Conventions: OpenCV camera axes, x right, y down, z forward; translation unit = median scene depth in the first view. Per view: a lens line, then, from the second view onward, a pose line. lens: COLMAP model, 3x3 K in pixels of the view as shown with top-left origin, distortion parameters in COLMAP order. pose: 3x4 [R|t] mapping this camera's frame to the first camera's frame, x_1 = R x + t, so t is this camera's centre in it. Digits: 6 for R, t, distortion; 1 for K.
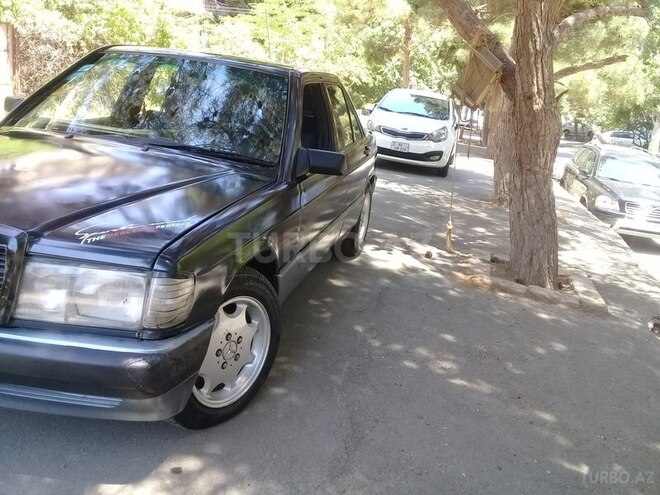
lens RADIAL K [[607.0, 0, 332.9], [0, 607.0, 247.1], [0, 0, 1]] dist [0.086469, -0.159794]
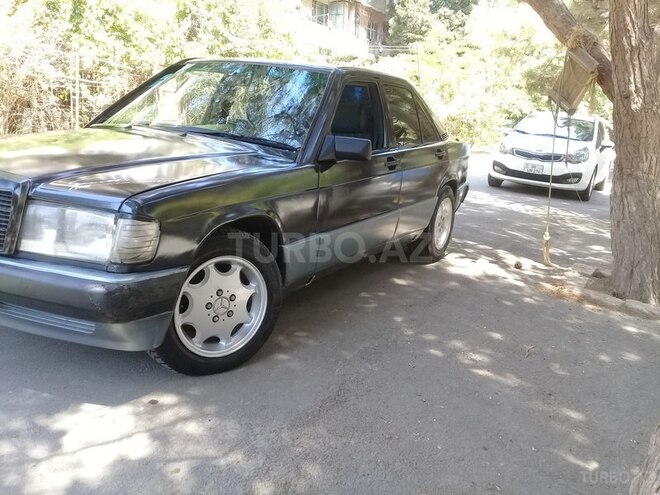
lens RADIAL K [[607.0, 0, 332.9], [0, 607.0, 247.1], [0, 0, 1]] dist [0.086469, -0.159794]
pose [[0.962906, 0.021882, -0.268950, 0.152721], [-0.038887, 0.997555, -0.058063, 0.058063], [0.267022, 0.066368, 0.961402, -0.002005]]
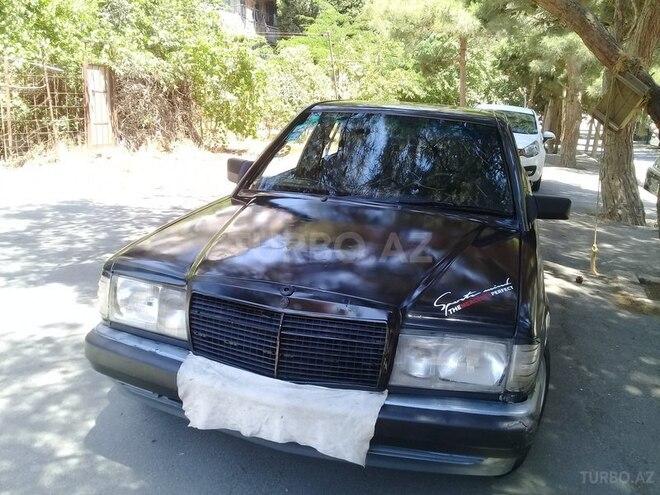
lens RADIAL K [[607.0, 0, 332.9], [0, 607.0, 247.1], [0, 0, 1]] dist [0.086469, -0.159794]
pose [[0.996810, -0.042750, -0.067398, -0.199388], [0.041523, 0.998947, -0.019495, -0.042880], [0.068161, 0.016634, 0.997536, -0.039129]]
